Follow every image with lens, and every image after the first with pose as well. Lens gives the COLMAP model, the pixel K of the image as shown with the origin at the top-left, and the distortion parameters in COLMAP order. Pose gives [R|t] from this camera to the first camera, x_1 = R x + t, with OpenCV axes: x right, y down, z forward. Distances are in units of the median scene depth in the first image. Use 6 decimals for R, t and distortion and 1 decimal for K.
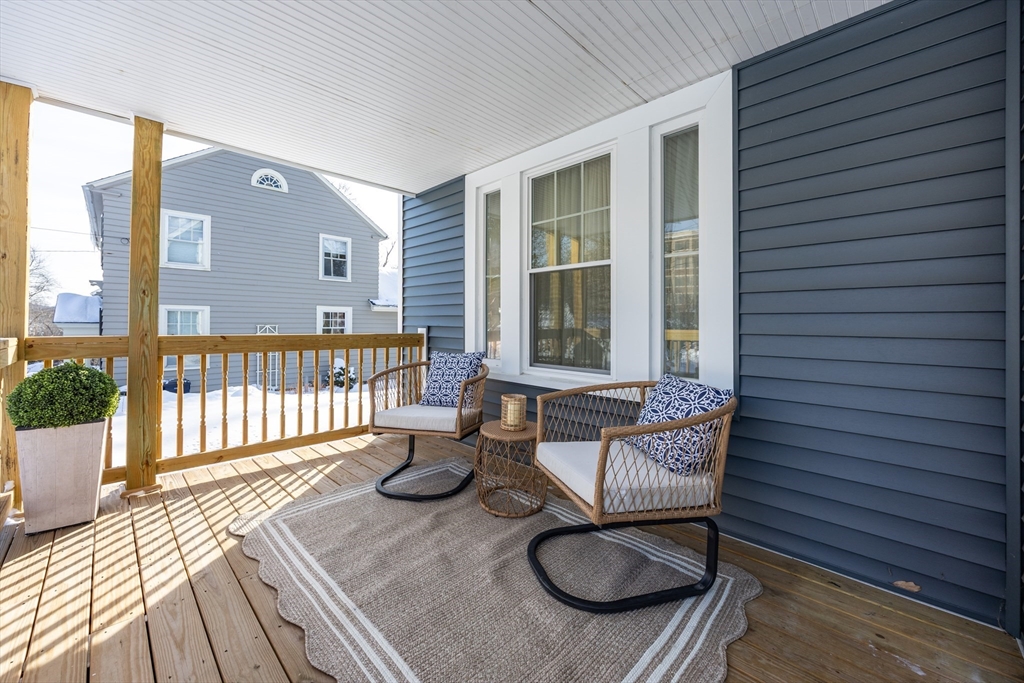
lens RADIAL K [[390.1, 0, 505.1], [0, 390.1, 321.3], [0, 0, 1]] dist [0.001367, 0.000090]
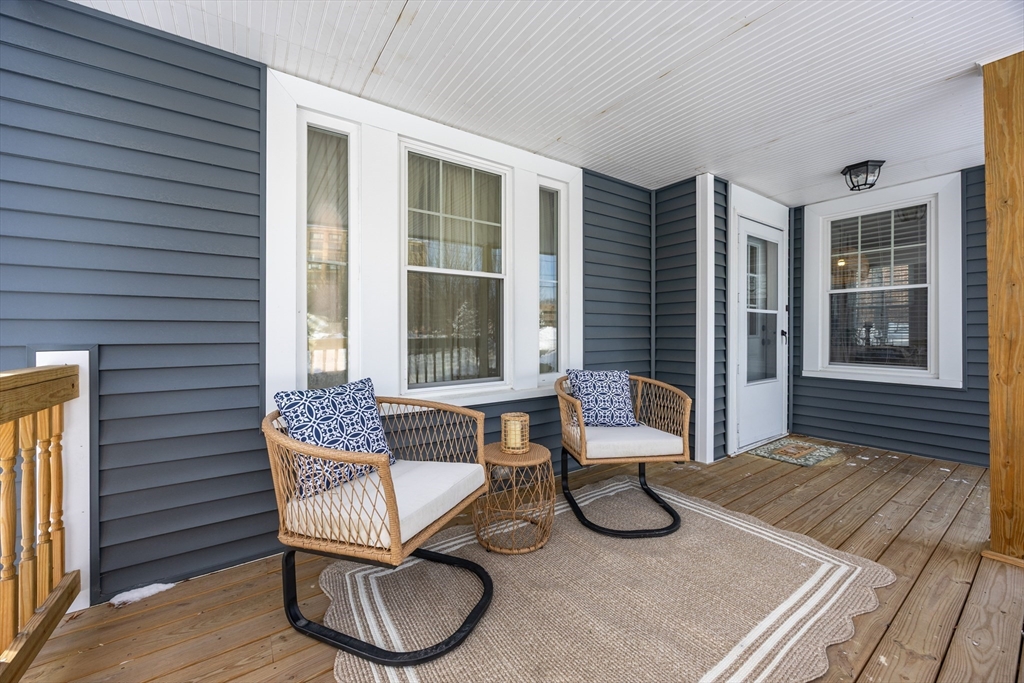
lens RADIAL K [[390.1, 0, 511.2], [0, 390.1, 327.6], [0, 0, 1]] dist [0.001367, 0.000090]
pose [[0.194990, 0.000796, 0.980805, -0.821335], [0.002621, 0.999996, -0.001333, -0.008029], [-0.980802, 0.002831, 0.194987, 0.795602]]
